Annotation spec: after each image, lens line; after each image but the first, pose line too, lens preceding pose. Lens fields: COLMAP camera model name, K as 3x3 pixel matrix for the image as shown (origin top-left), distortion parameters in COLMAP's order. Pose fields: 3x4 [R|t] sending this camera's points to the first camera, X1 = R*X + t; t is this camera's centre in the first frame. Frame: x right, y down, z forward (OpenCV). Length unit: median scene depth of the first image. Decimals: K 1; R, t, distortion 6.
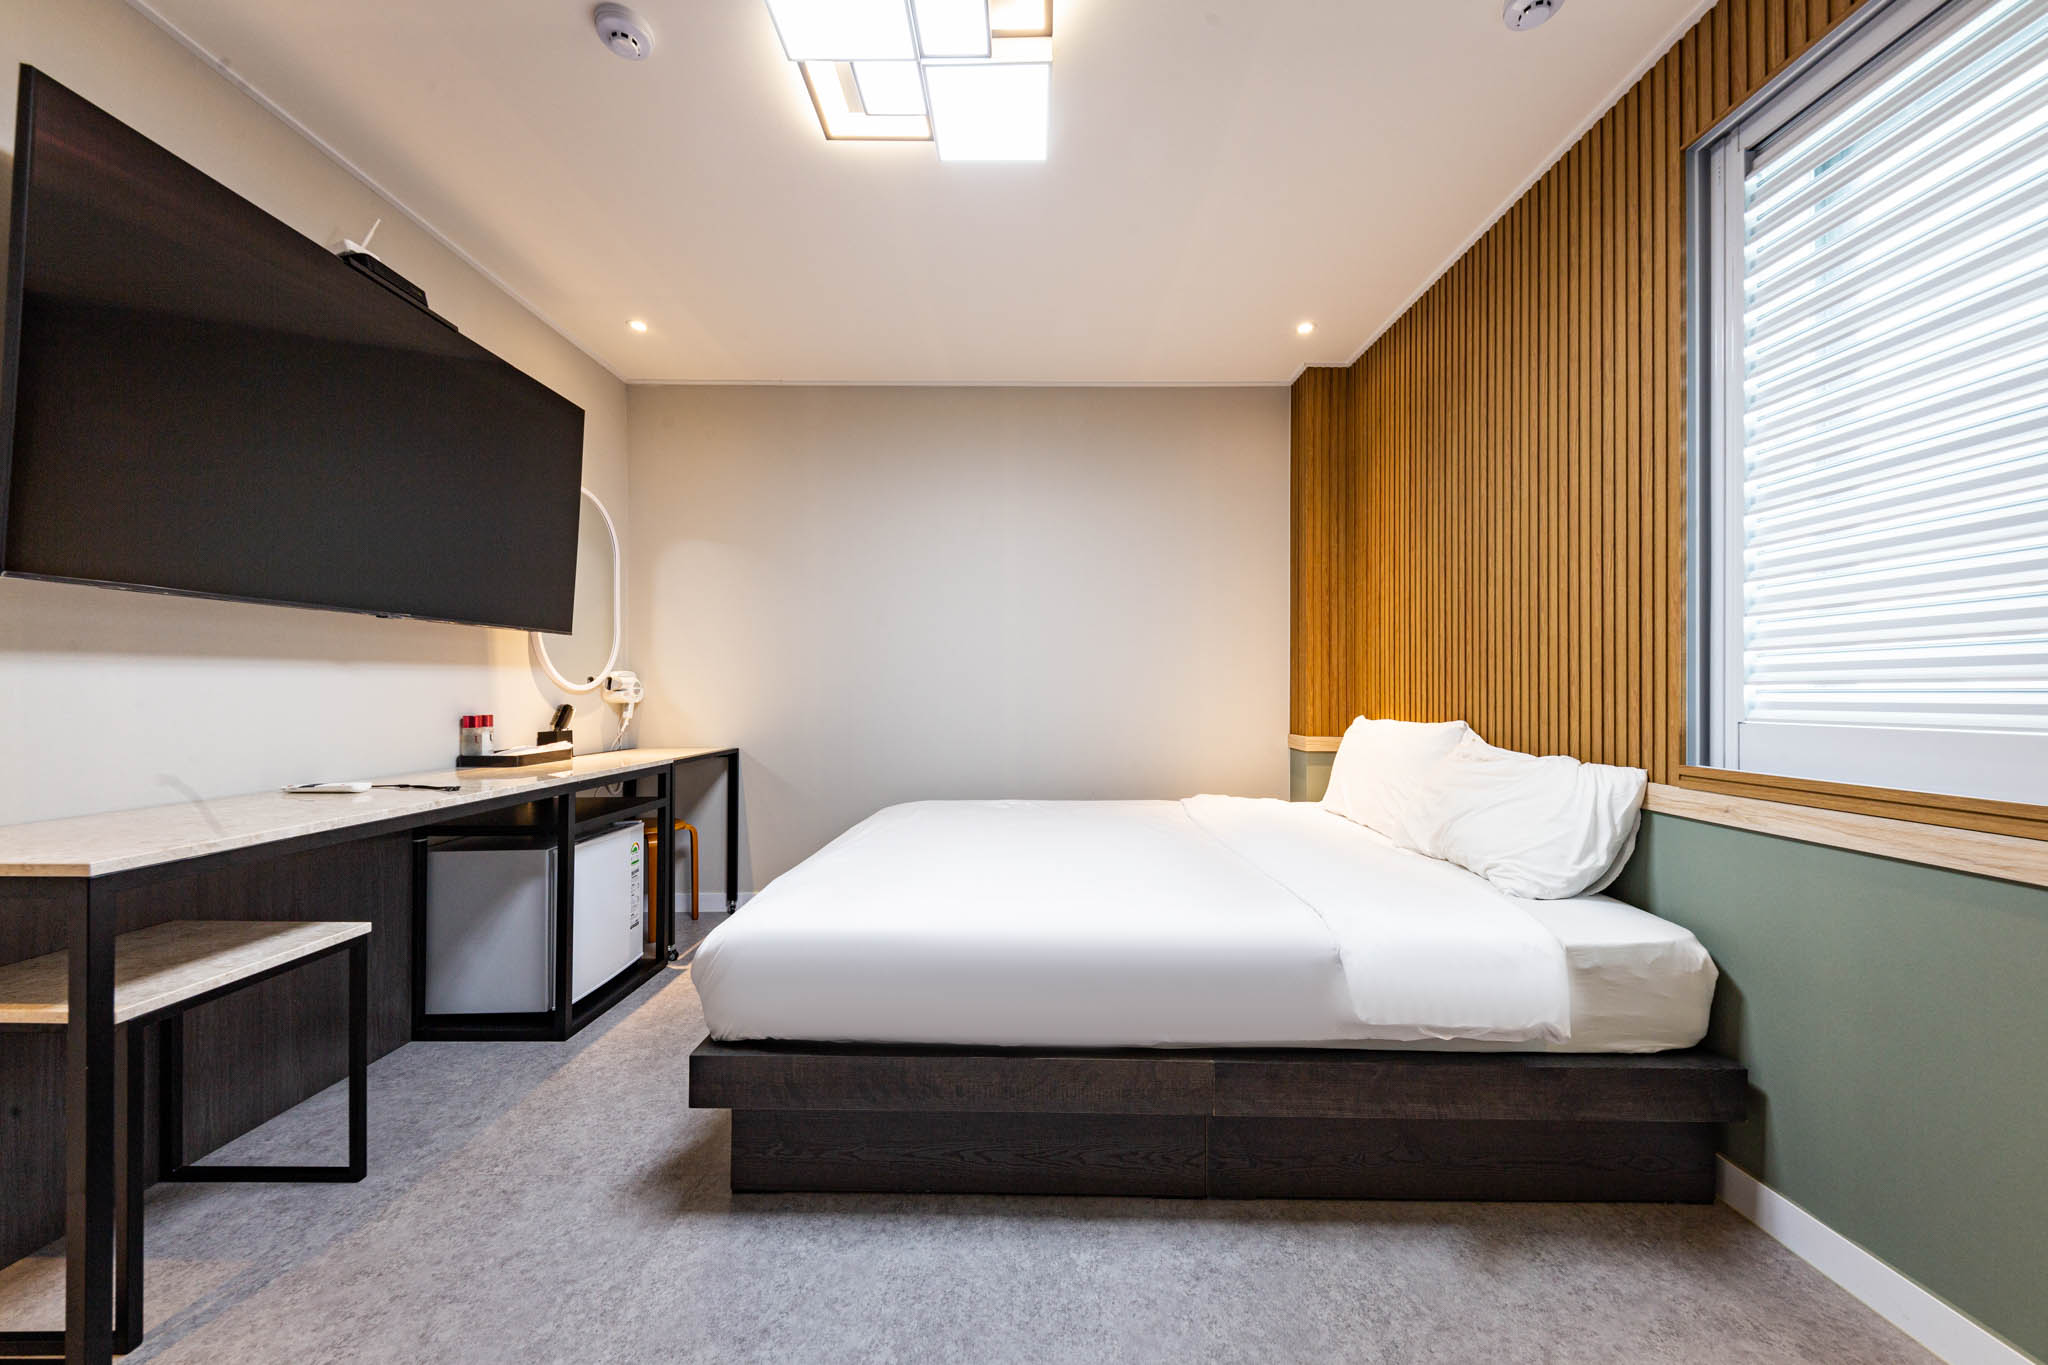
lens RADIAL K [[704.4, 0, 1025.3], [0, 704.4, 684.1], [0, 0, 1]] dist [0.008861, -0.002993]
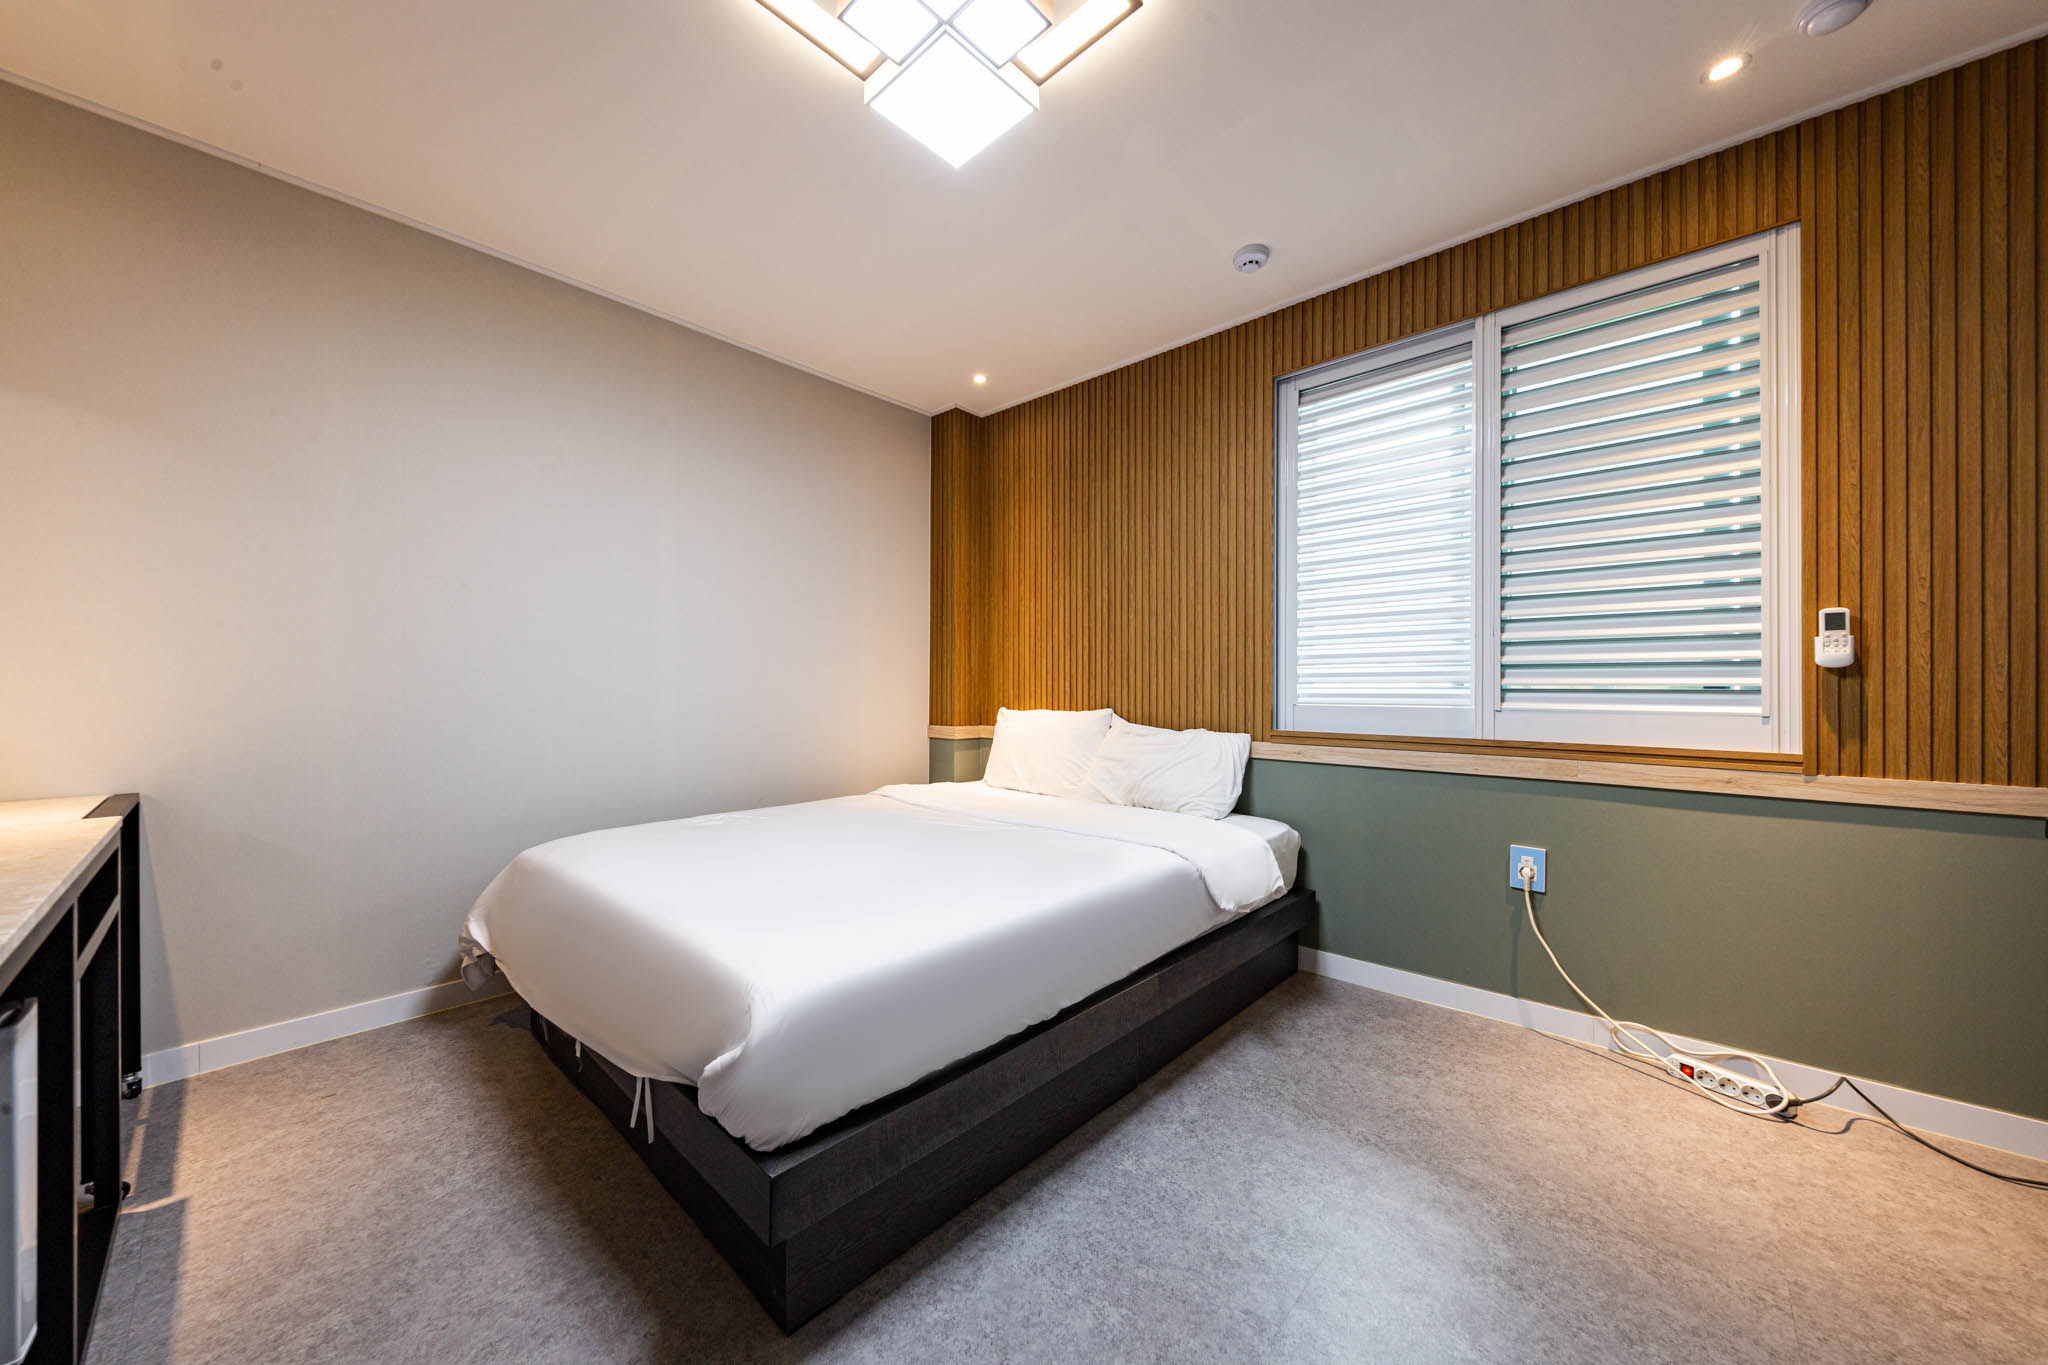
lens RADIAL K [[704.4, 0, 1017.1], [0, 704.4, 680.4], [0, 0, 1]] dist [0.008861, -0.002993]
pose [[0.681819, 0.006688, 0.731490, -0.534966], [-0.008164, 0.999965, -0.001533, -0.000041], [-0.731475, -0.004926, 0.681850, 0.191495]]
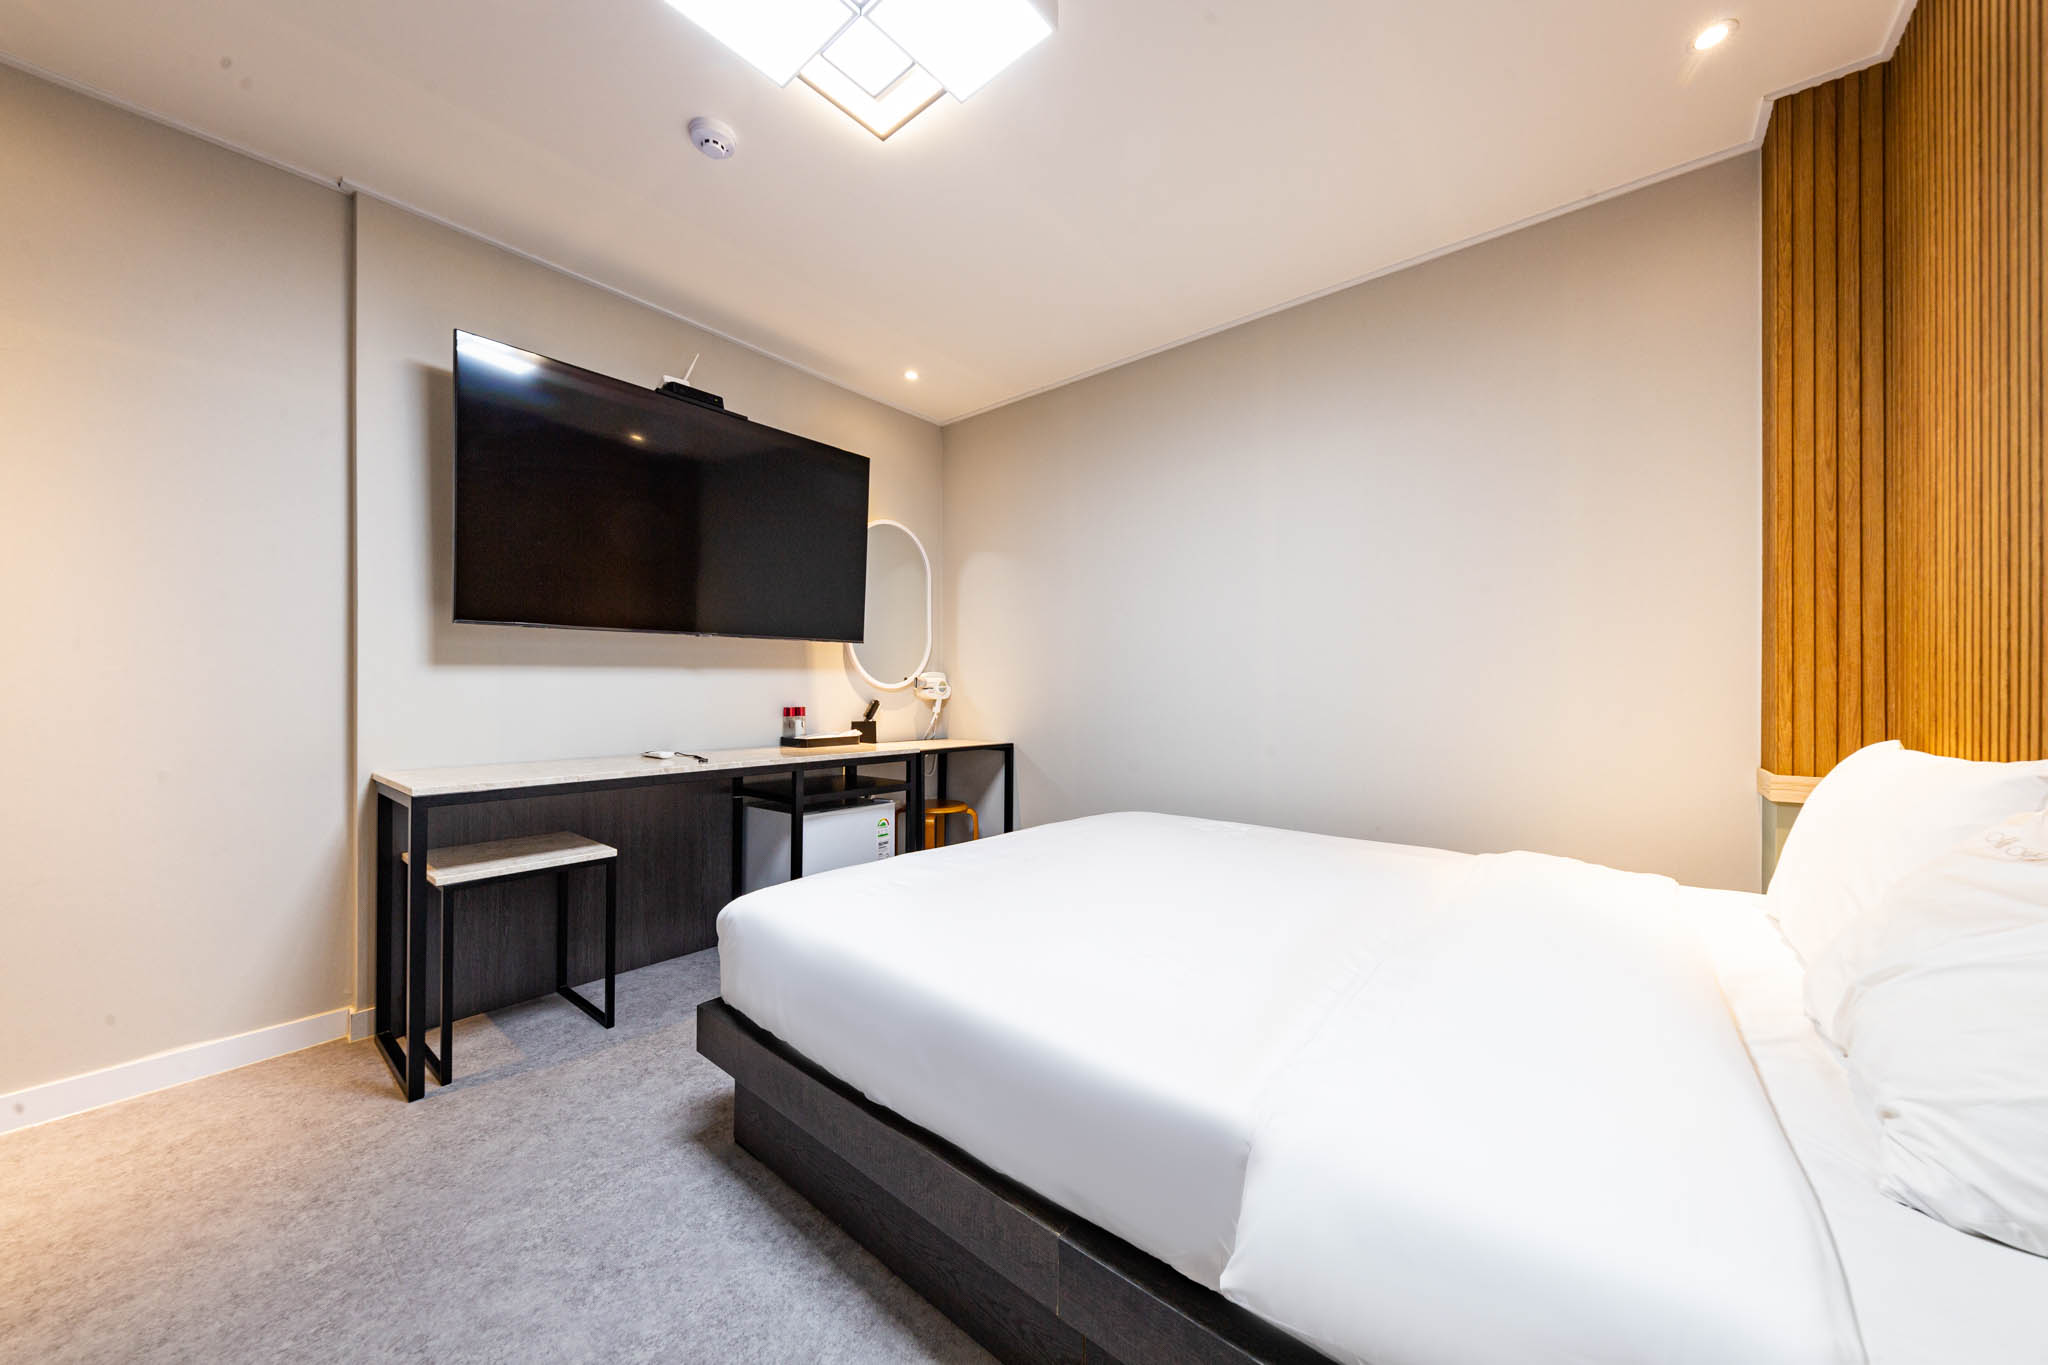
lens RADIAL K [[704.4, 0, 1014.5], [0, 704.4, 683.3], [0, 0, 1]] dist [0.008861, -0.002993]
pose [[0.772031, -0.004235, -0.635571, 0.414826], [0.004535, 0.999989, -0.001154, 0.003077], [0.635569, -0.001992, 0.772042, 0.279266]]
